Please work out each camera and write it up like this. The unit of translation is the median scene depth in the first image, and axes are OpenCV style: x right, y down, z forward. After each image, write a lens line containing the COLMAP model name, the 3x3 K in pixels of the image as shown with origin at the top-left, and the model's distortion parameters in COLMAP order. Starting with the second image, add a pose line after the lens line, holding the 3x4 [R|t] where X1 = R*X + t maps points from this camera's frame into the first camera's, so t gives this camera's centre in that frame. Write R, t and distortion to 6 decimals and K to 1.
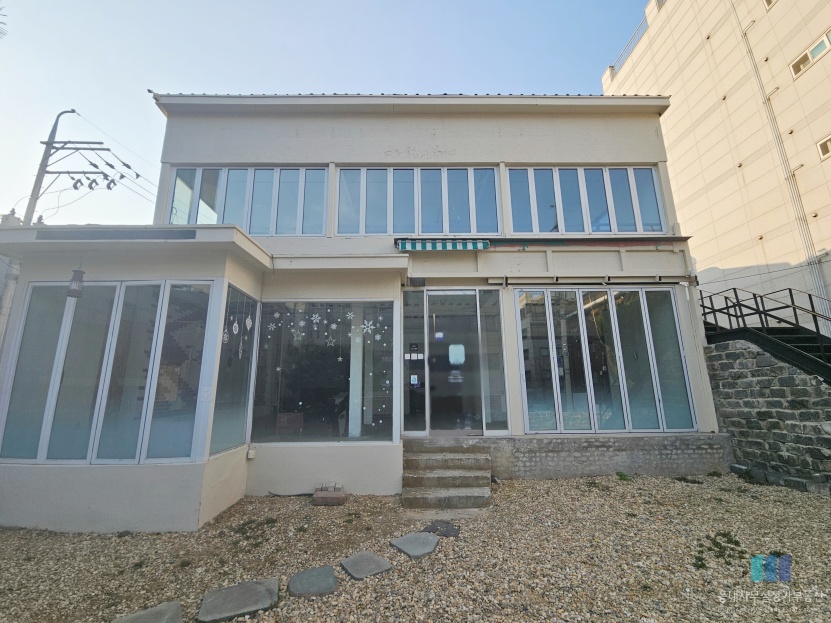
lens RADIAL K [[338.1, 0, 415.3], [0, 338.1, 317.2], [0, 0, 1]] dist [-0.025540, -0.001410]
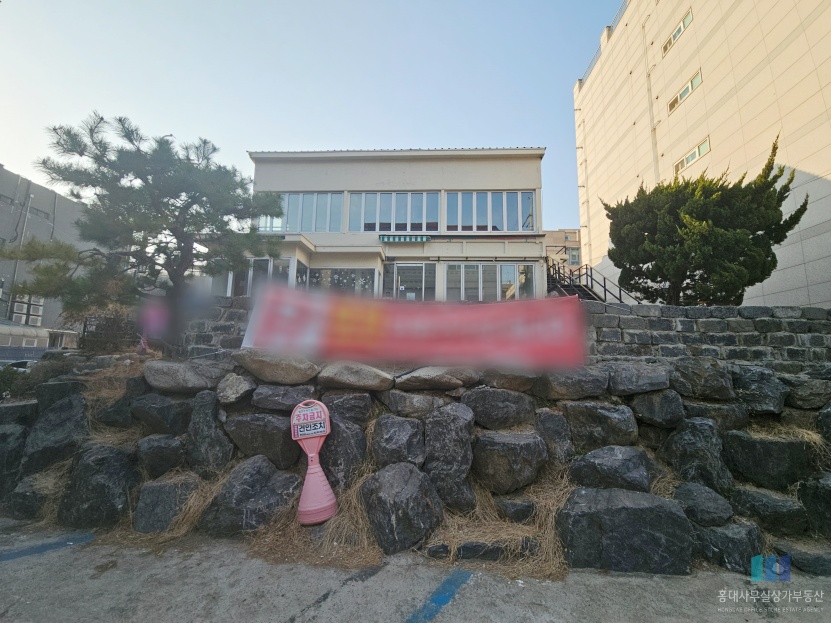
lens RADIAL K [[338.1, 0, 414.8], [0, 338.1, 314.2], [0, 0, 1]] dist [-0.025540, -0.001410]
pose [[0.997148, 0.023204, -0.071821, 0.273484], [-0.018453, 0.997641, 0.066118, 0.072424], [0.073186, -0.064604, 0.995224, -0.835650]]
